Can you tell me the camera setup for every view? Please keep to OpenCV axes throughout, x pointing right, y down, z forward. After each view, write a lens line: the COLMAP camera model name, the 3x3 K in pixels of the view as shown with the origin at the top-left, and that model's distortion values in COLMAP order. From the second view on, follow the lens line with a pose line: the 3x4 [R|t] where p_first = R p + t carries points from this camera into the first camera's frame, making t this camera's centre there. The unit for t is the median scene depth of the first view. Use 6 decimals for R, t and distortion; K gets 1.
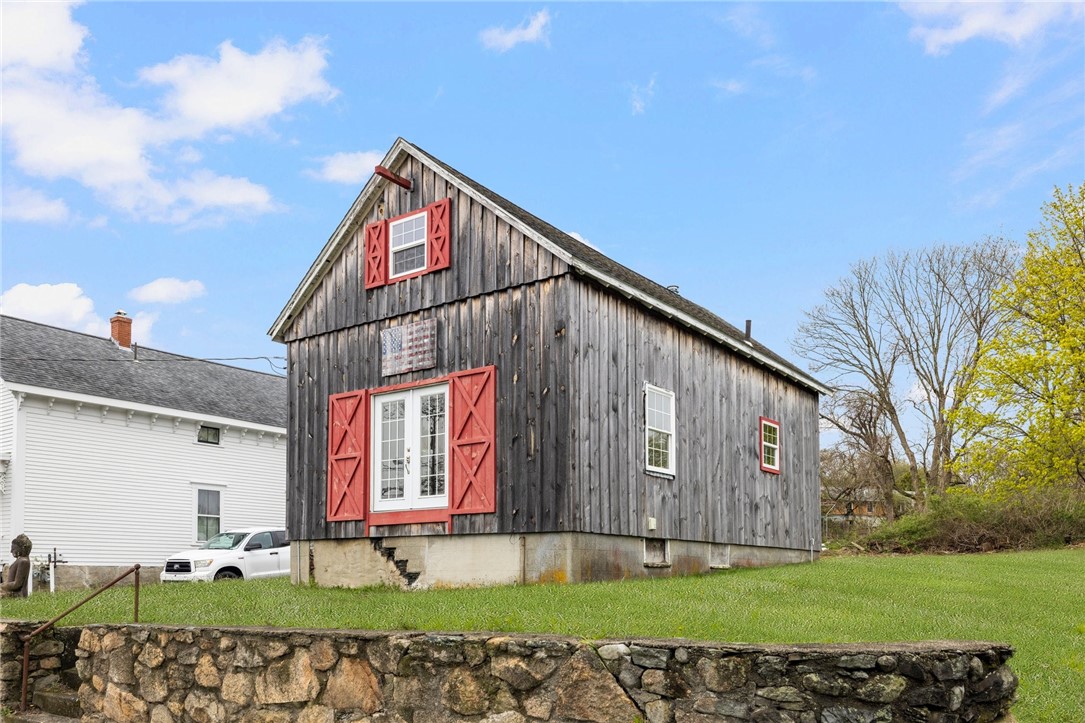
lens RADIAL K [[865.5, 0, 500.5], [0, 865.5, 326.2], [0, 0, 1]] dist [0.002423, 0.003560]
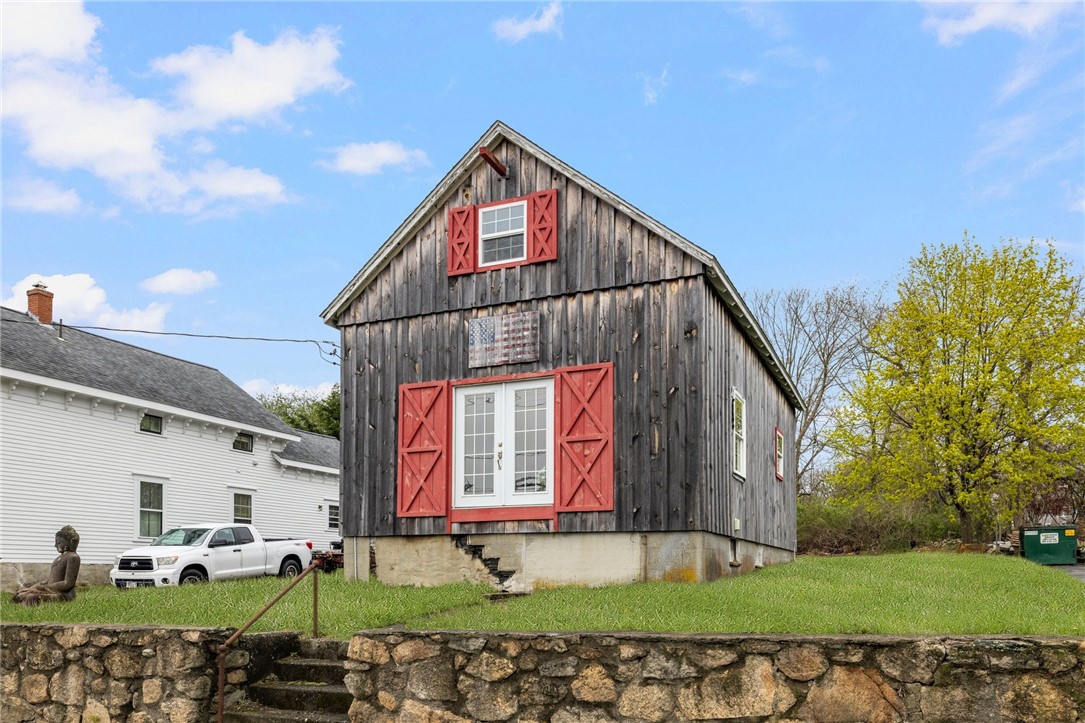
lens RADIAL K [[812.1, 0, 542.5], [0, 812.1, 361.5], [0, 0, 1]] dist [0.000266, 0.000789]
pose [[0.969516, 0.062073, 0.237037, -0.284198], [-0.067888, 0.997557, 0.016443, 0.032219], [-0.235437, -0.032034, 0.971361, 0.112176]]
